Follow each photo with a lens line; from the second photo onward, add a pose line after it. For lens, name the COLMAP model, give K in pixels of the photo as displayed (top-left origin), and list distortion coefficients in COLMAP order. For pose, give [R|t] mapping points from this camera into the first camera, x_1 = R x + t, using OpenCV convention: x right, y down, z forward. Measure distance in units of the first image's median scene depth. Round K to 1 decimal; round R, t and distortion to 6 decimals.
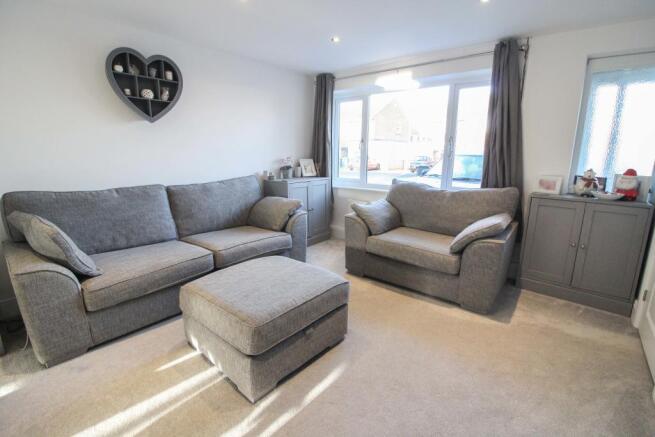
lens RADIAL K [[302.6, 0, 331.7], [0, 302.6, 212.4], [0, 0, 1]] dist [0.000670, -0.011784]
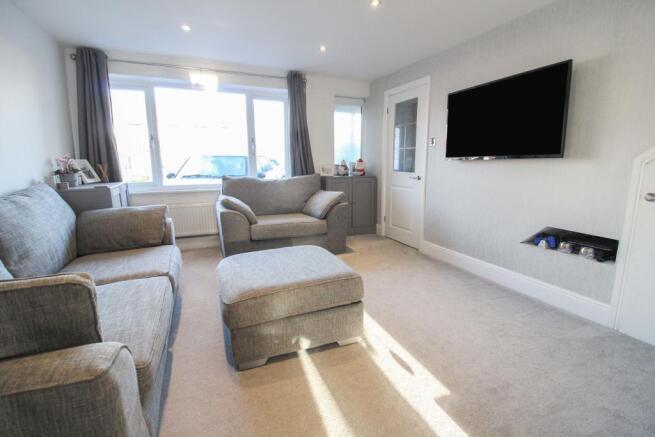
lens RADIAL K [[302.6, 0, 331.7], [0, 302.6, 212.4], [0, 0, 1]] dist [0.000670, -0.011784]
pose [[0.447293, -0.162466, 0.879508, -0.660129], [0.187164, 0.978593, 0.085584, -0.005228], [-0.874585, 0.126331, 0.468126, 0.229508]]
